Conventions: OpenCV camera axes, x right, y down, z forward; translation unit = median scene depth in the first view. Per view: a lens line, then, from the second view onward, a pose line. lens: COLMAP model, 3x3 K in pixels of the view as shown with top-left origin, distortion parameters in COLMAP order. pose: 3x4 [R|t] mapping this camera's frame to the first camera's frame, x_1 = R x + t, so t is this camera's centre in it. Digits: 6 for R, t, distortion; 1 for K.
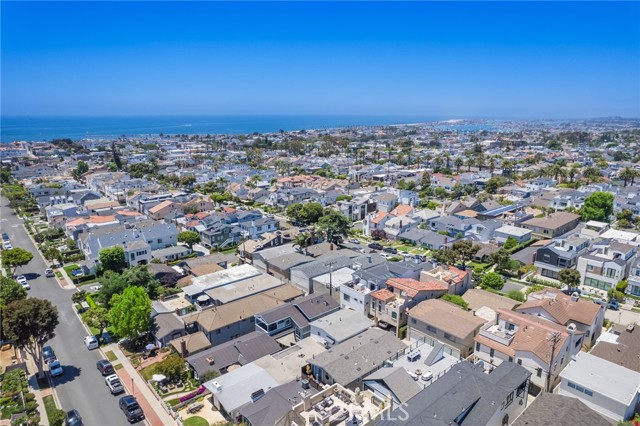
lens RADIAL K [[398.2, 0, 320.0], [0, 398.2, 213.0], [0, 0, 1]] dist [-0.003670, -0.000707]
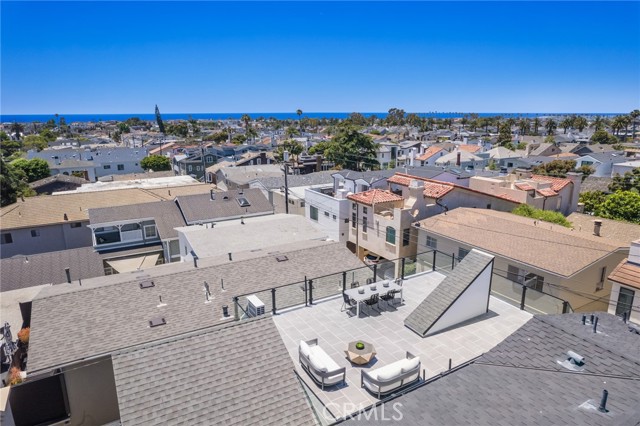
lens RADIAL K [[398.2, 0, 320.0], [0, 398.2, 213.0], [0, 0, 1]] dist [-0.003670, -0.000707]
pose [[0.982616, 0.041868, -0.180868, 0.182763], [-0.039427, 0.999077, 0.017068, 0.221085], [0.181415, -0.009640, 0.983359, 0.539578]]
